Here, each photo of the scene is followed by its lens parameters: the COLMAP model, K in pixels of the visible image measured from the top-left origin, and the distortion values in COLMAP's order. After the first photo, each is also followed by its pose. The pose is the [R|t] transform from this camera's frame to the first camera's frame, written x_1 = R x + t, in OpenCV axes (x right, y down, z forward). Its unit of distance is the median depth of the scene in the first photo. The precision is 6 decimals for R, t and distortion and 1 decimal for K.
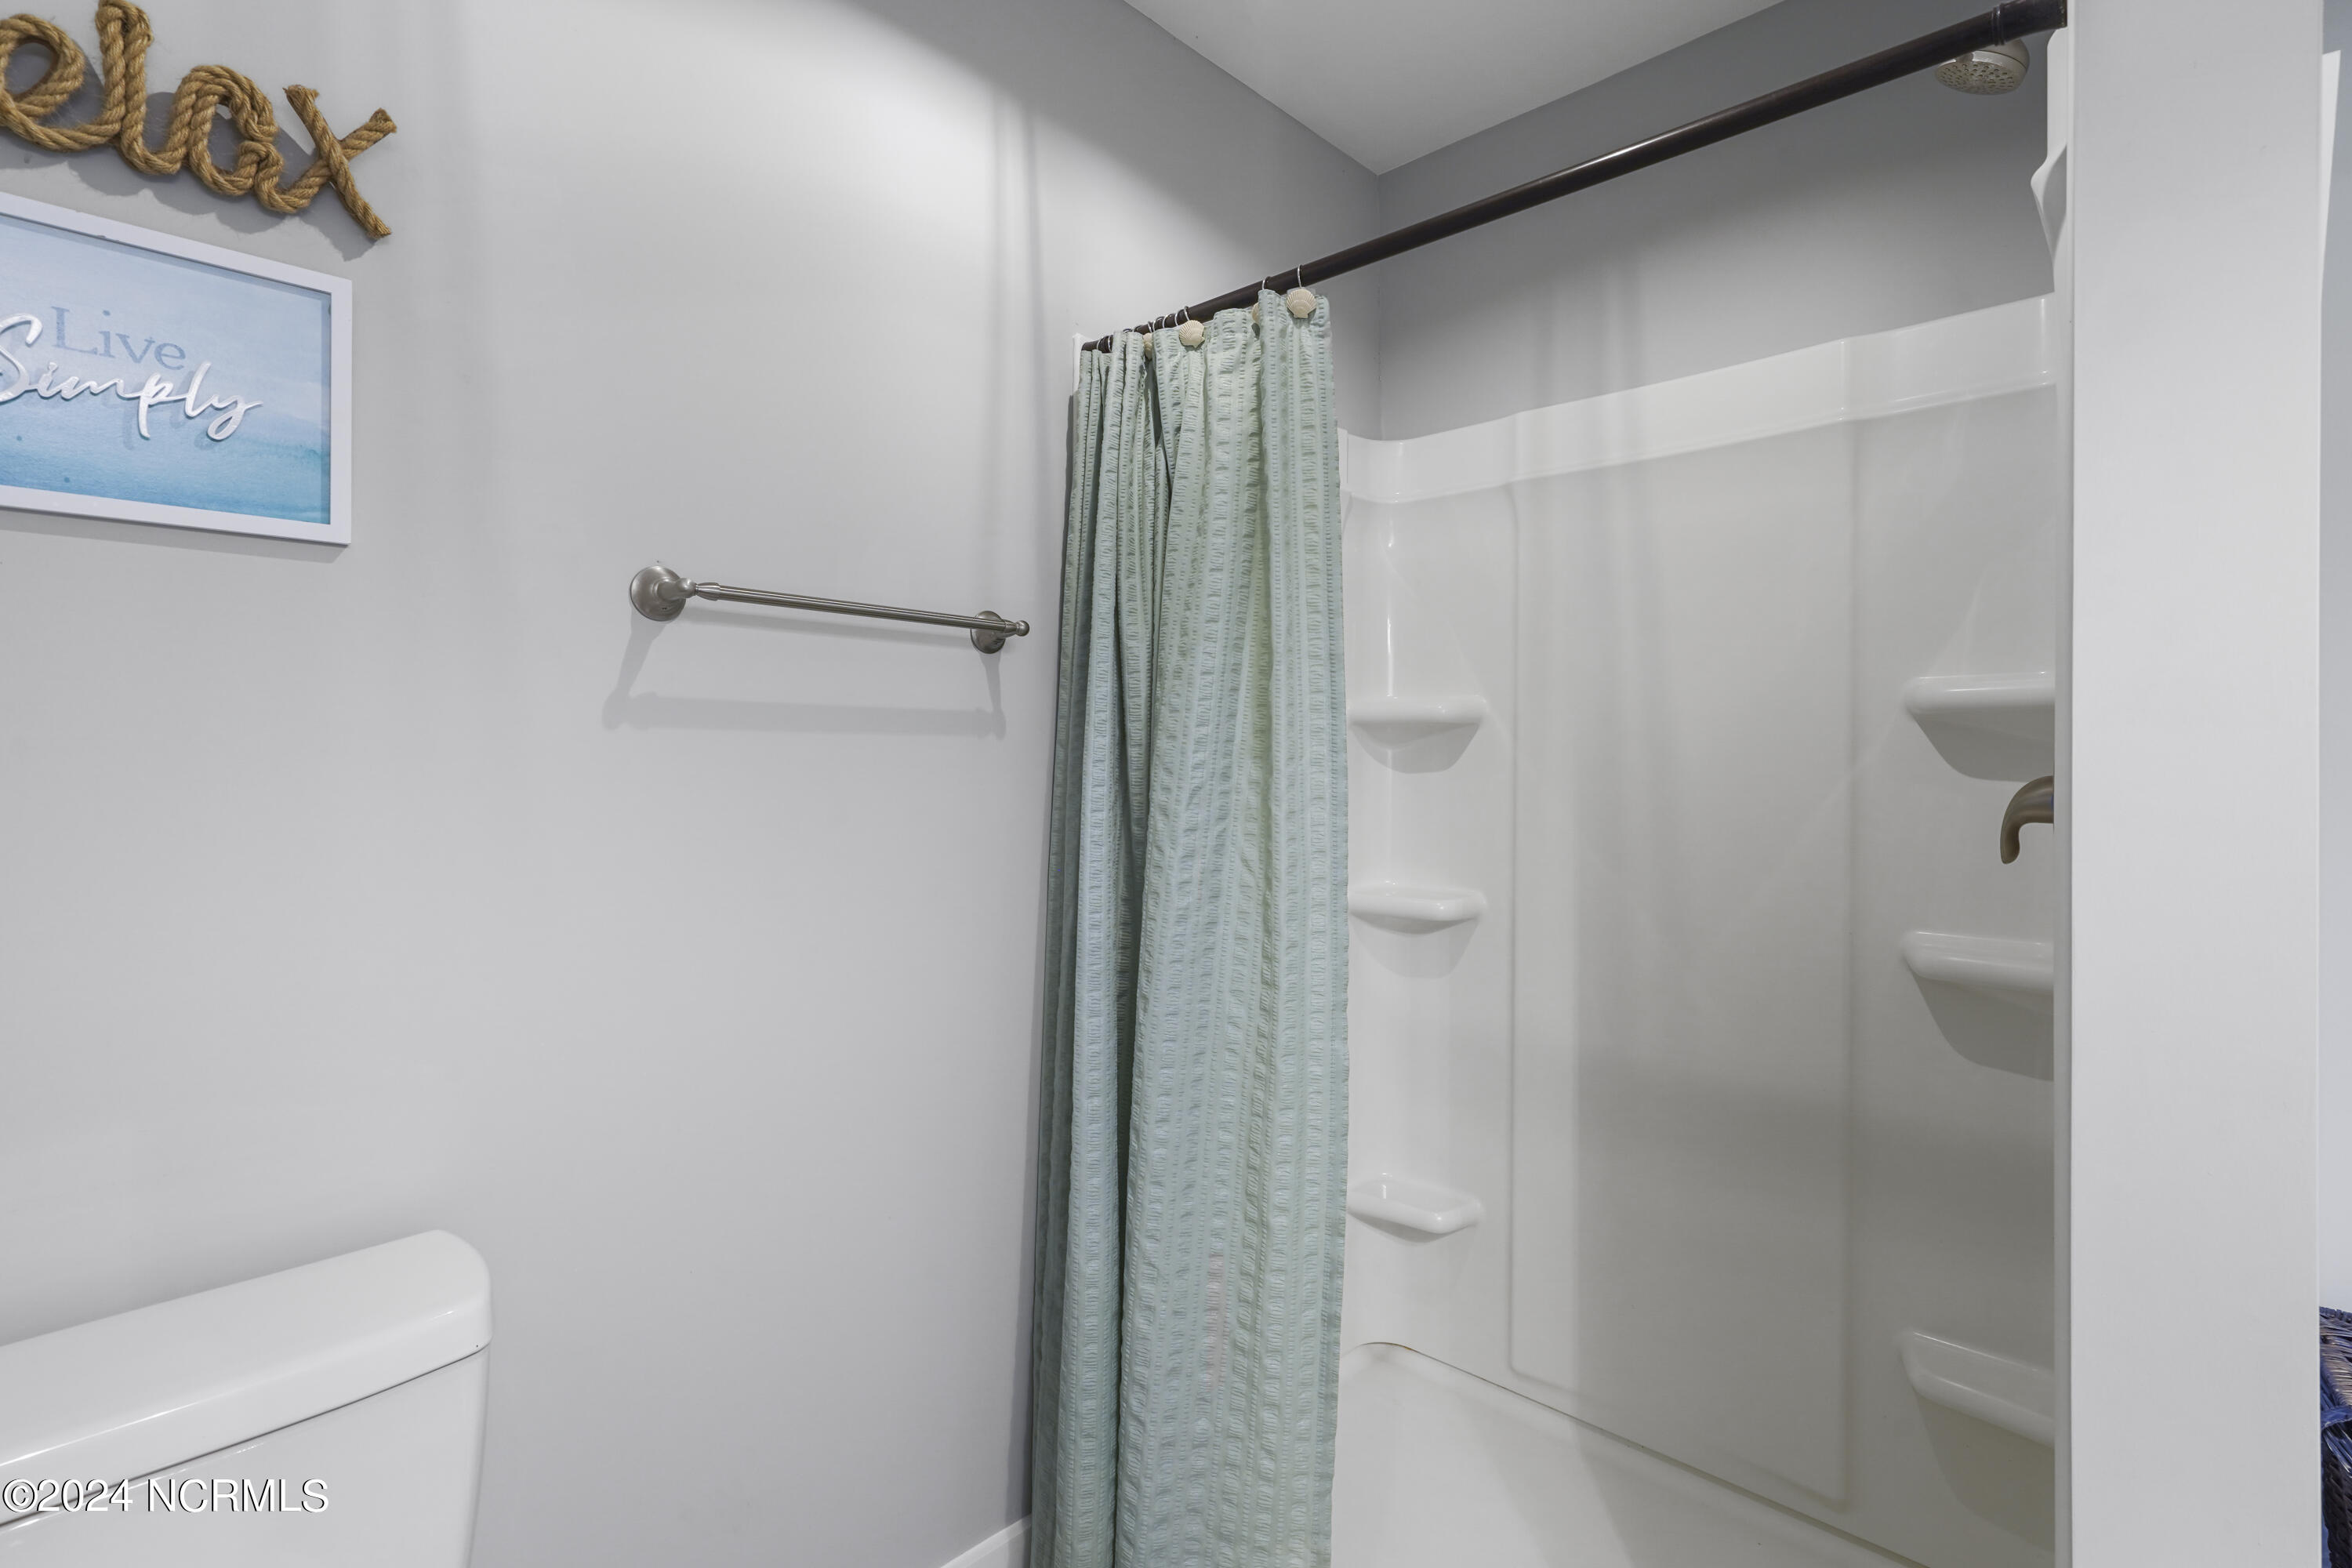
lens RADIAL K [[1072.3, 0, 1166.7], [0, 1072.3, 770.6], [0, 0, 1]] dist [-0.010411, 0.001951]
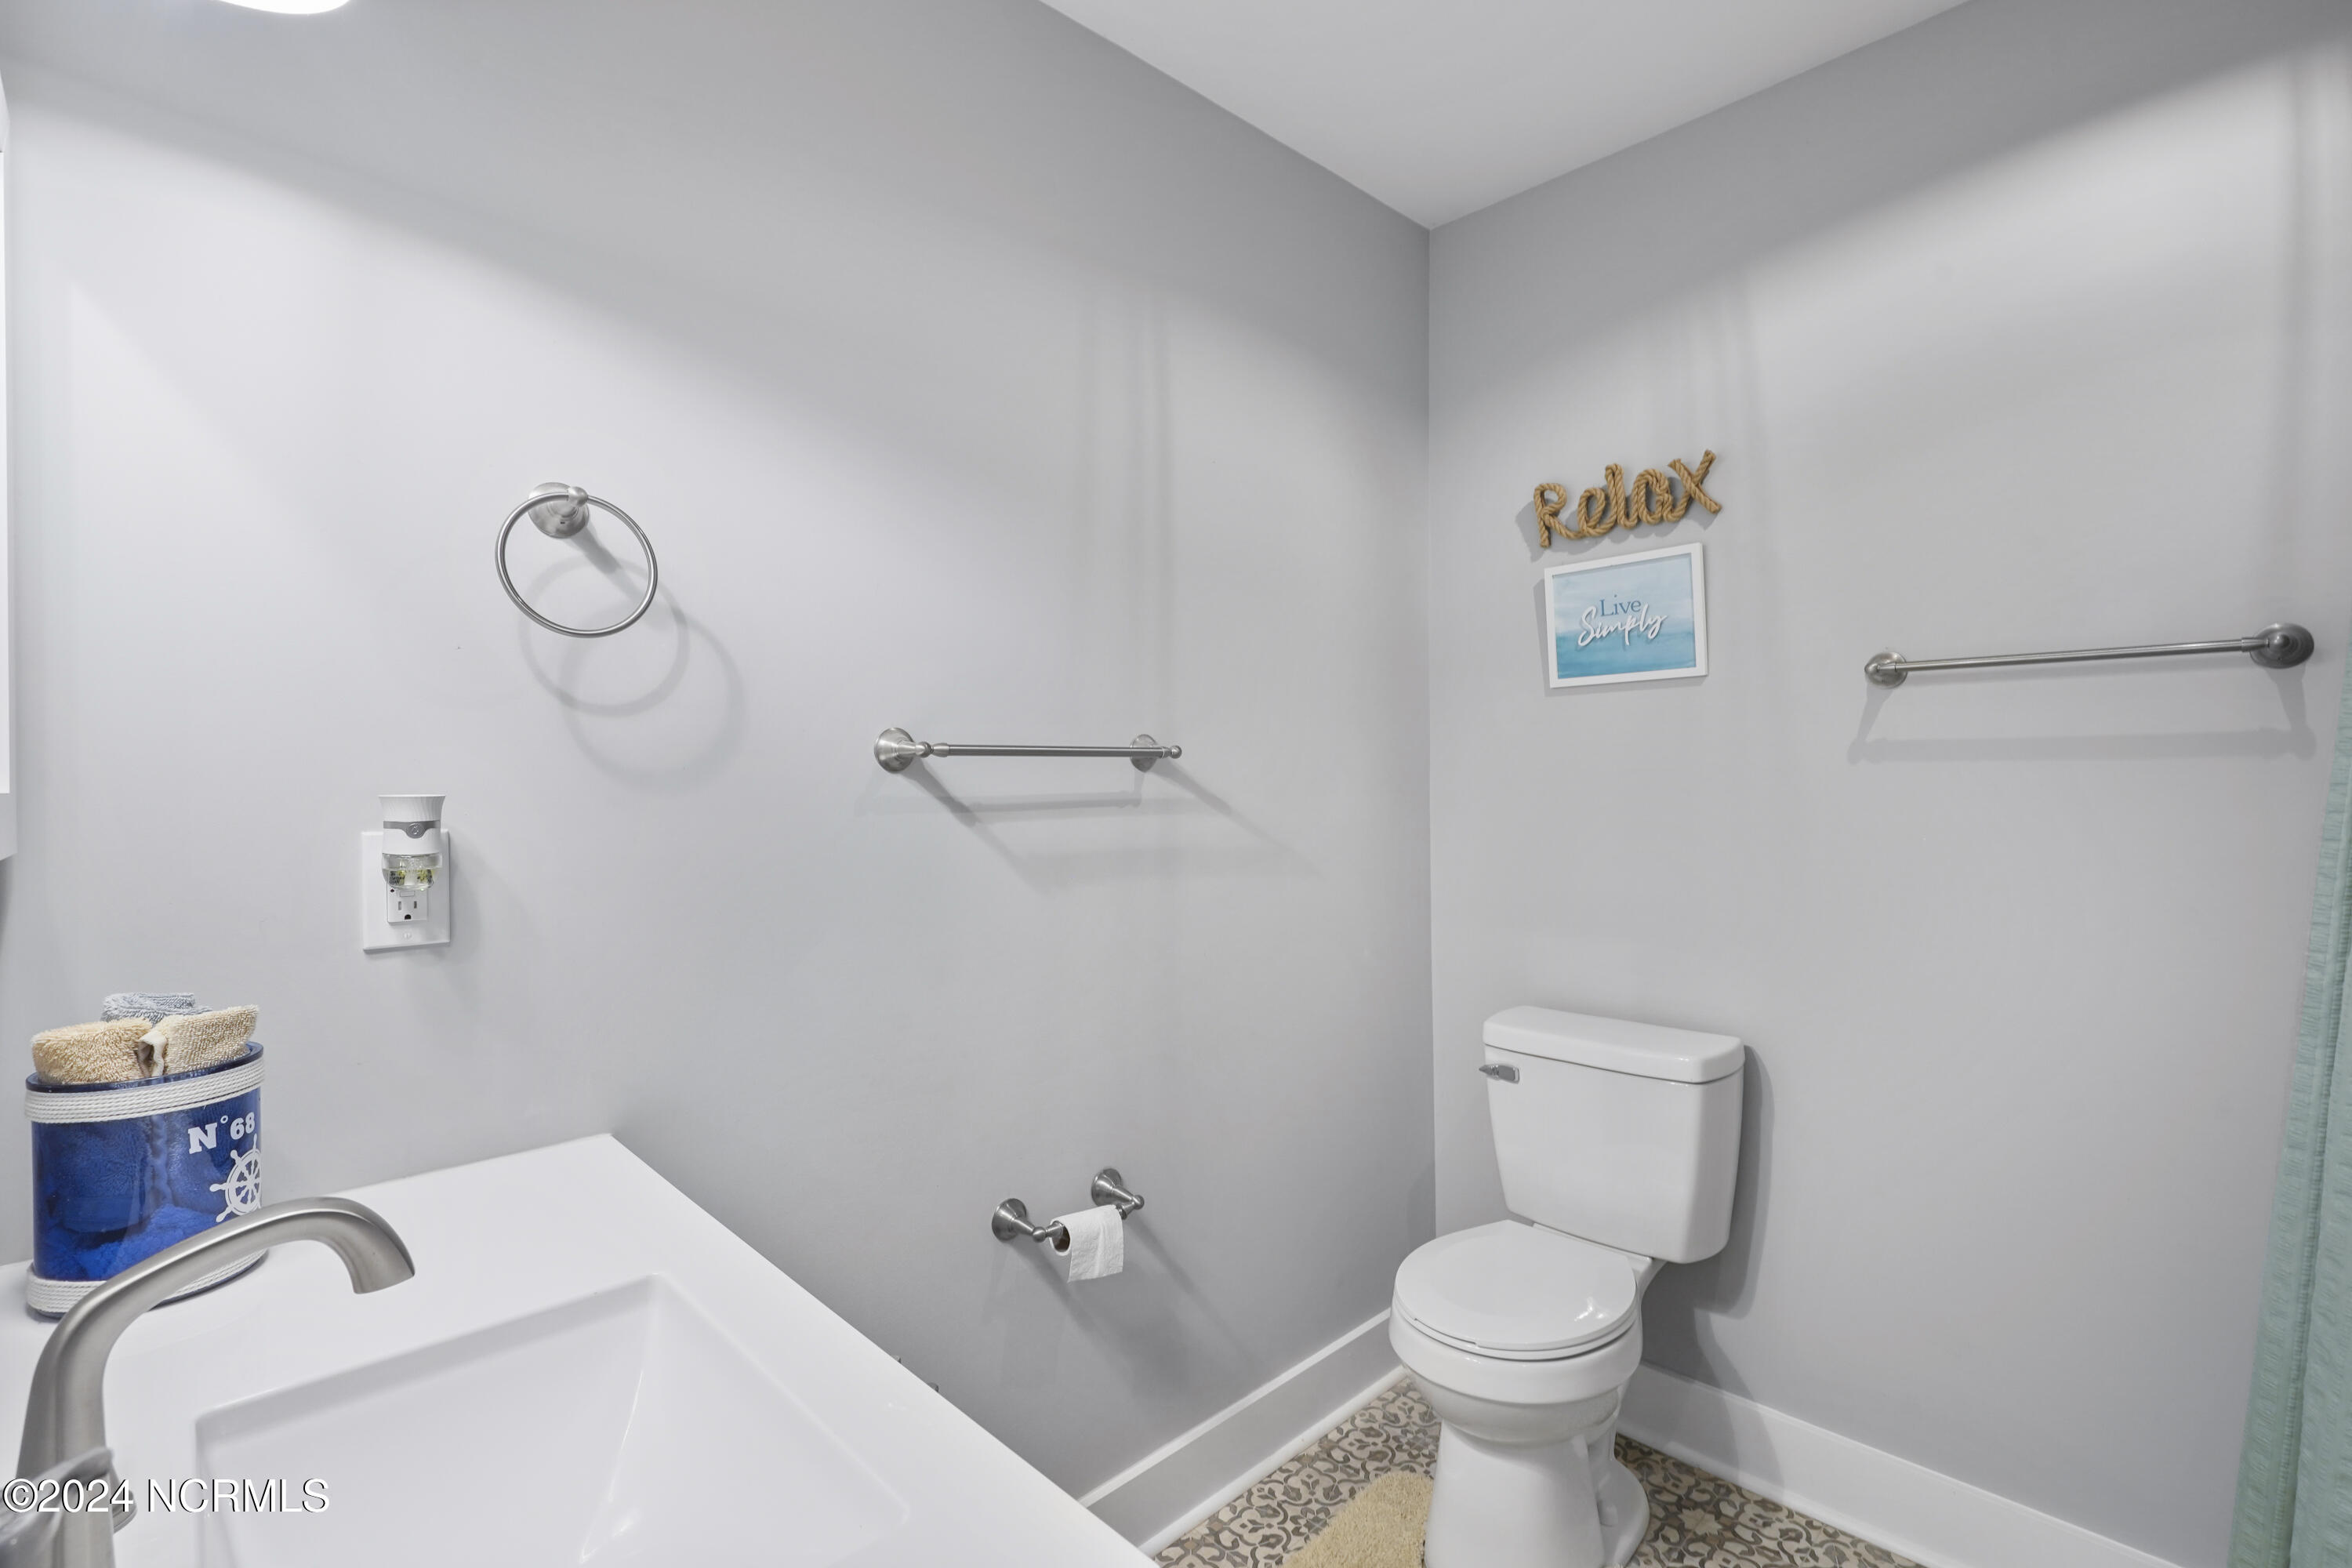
lens RADIAL K [[1072.3, 0, 1166.7], [0, 1072.3, 770.6], [0, 0, 1]] dist [-0.010411, 0.001951]
pose [[-0.042495, -0.001810, -0.999095, 1.241716], [0.005800, 0.999981, -0.002059, -0.036806], [0.999080, -0.005882, -0.042484, 0.090962]]
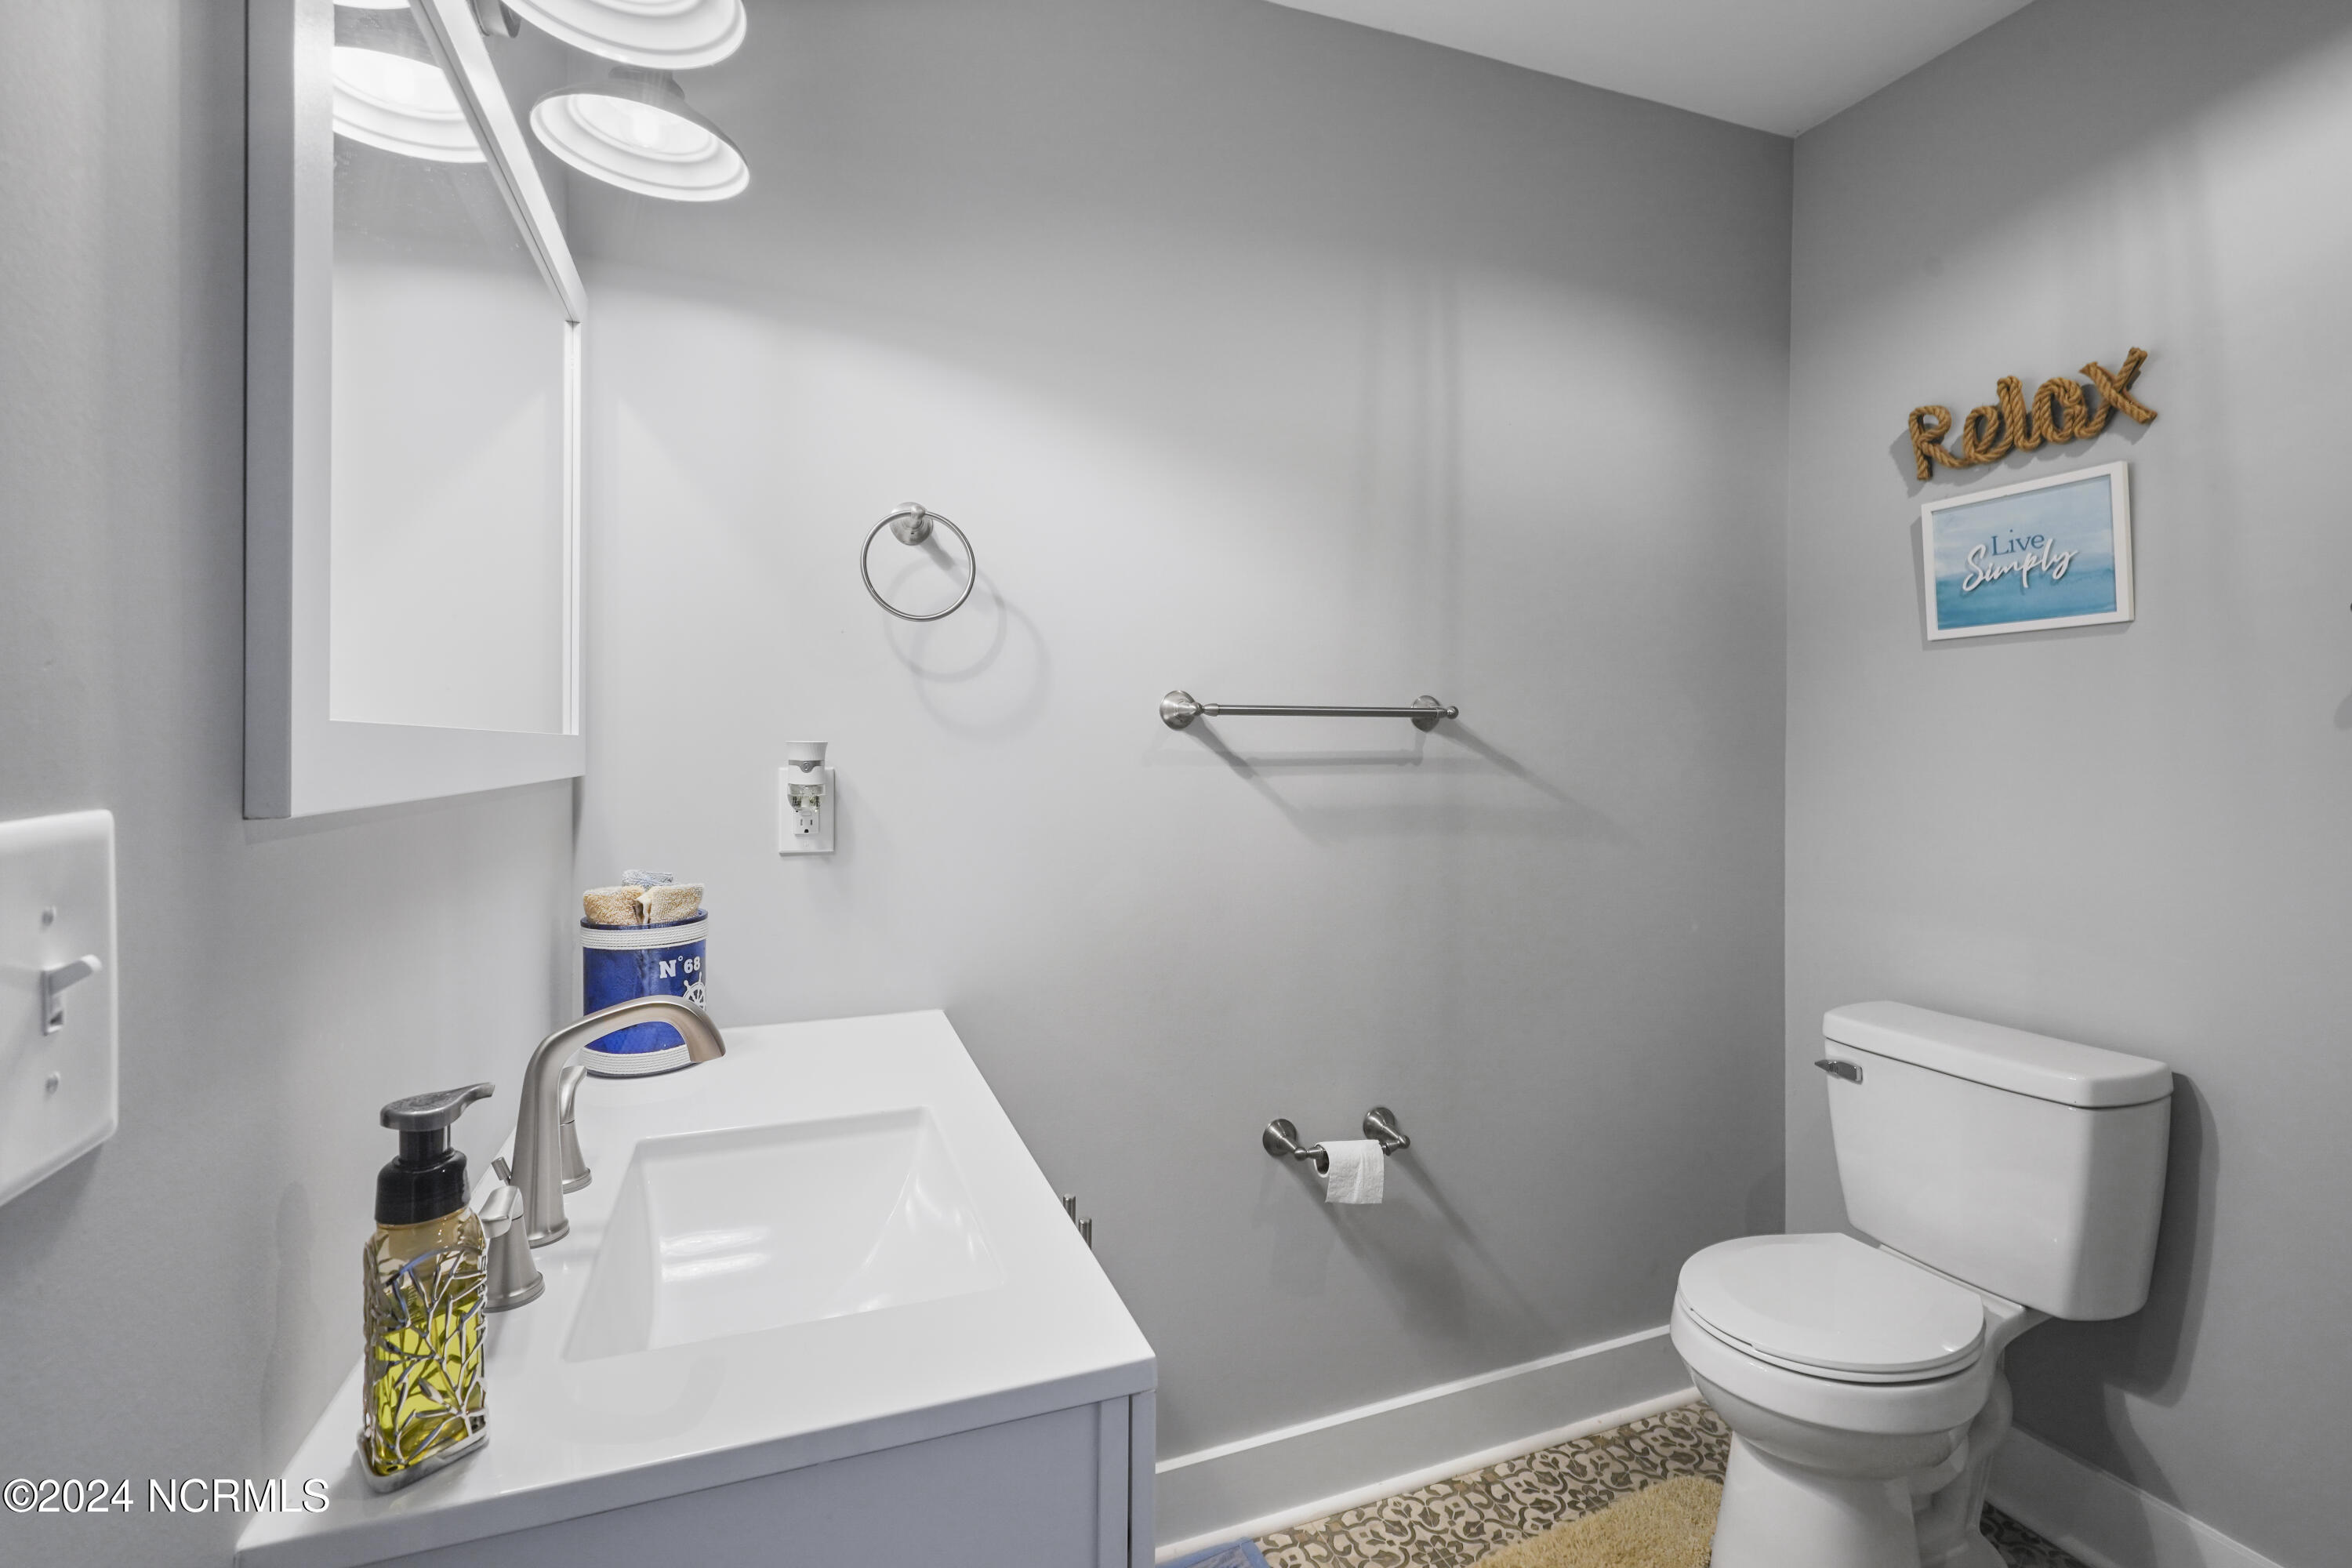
lens RADIAL K [[1075.1, 0, 1182.4], [0, 1075.1, 739.8], [0, 0, 1]] dist [-0.009868, 0.001346]
pose [[-0.429145, -0.001084, -0.903235, 1.314986], [-0.004945, 0.999987, 0.001150, -0.024536], [0.903222, 0.004959, -0.429145, 0.395621]]
